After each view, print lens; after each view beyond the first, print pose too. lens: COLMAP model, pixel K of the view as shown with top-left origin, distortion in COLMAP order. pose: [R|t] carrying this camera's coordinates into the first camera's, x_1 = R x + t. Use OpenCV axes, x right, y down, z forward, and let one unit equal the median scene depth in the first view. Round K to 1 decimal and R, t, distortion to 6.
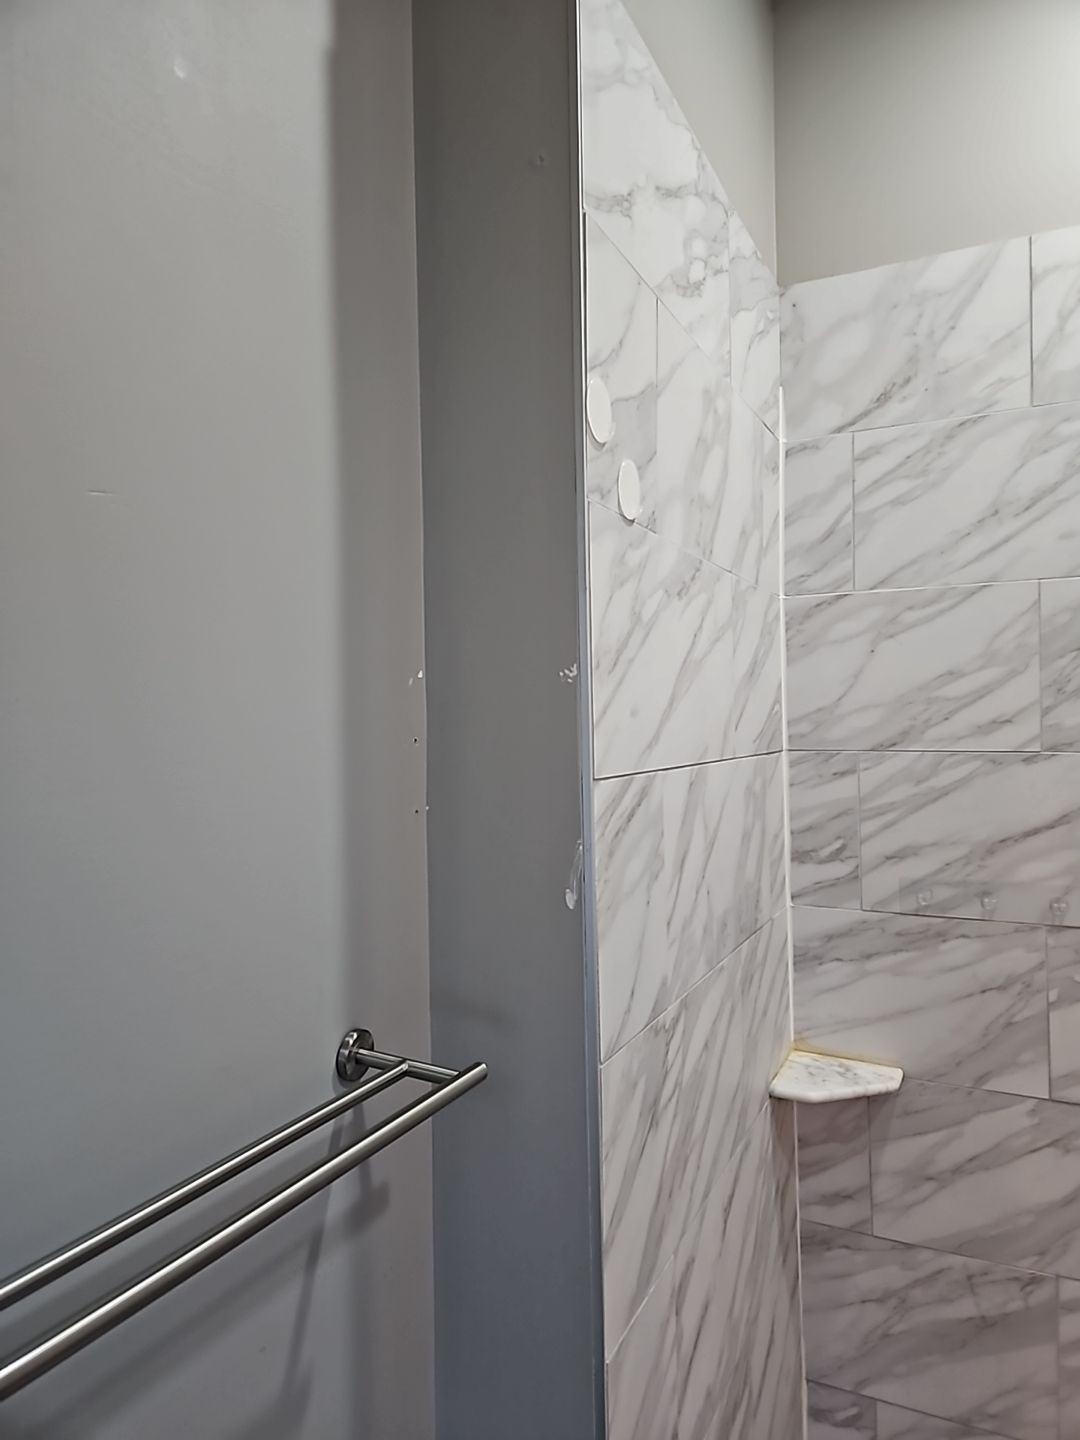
lens RADIAL K [[956.8, 0, 543.3], [0, 956.8, 710.7], [0, 0, 1]] dist [0.078971, -0.070842]
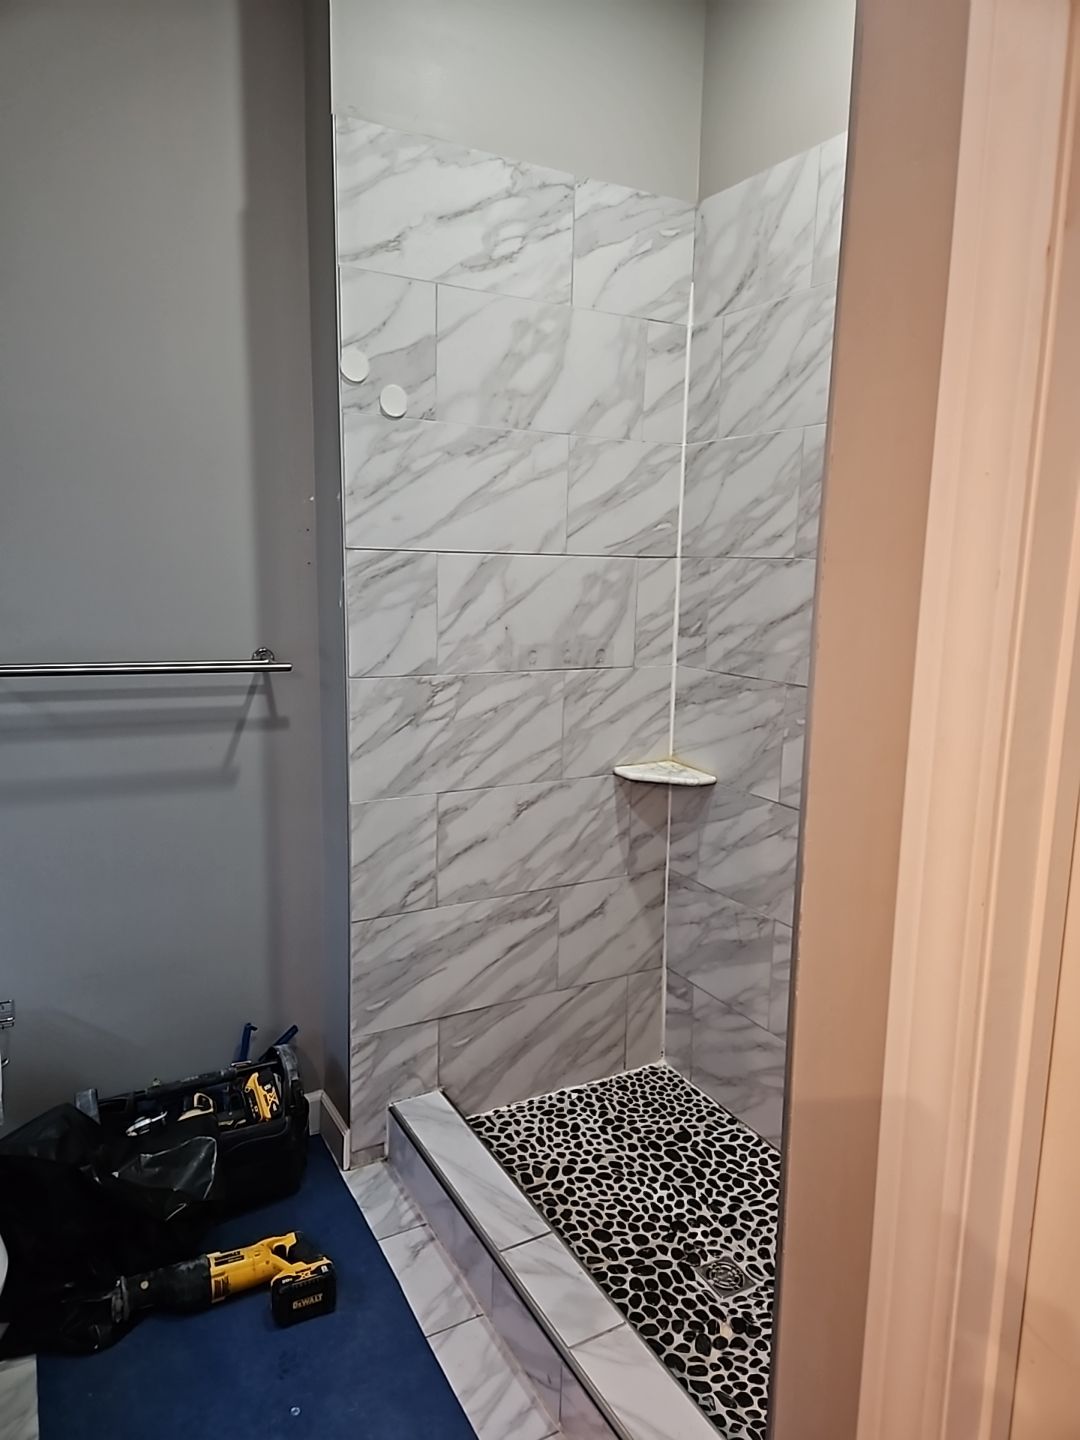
lens RADIAL K [[958.1, 0, 530.9], [0, 958.1, 718.9], [0, 0, 1]] dist [0.083942, -0.076606]
pose [[0.821088, 0.123157, -0.557357, 0.966407], [-0.025954, 0.983492, 0.179083, 0.029805], [0.570211, -0.132577, 0.810730, -0.336425]]
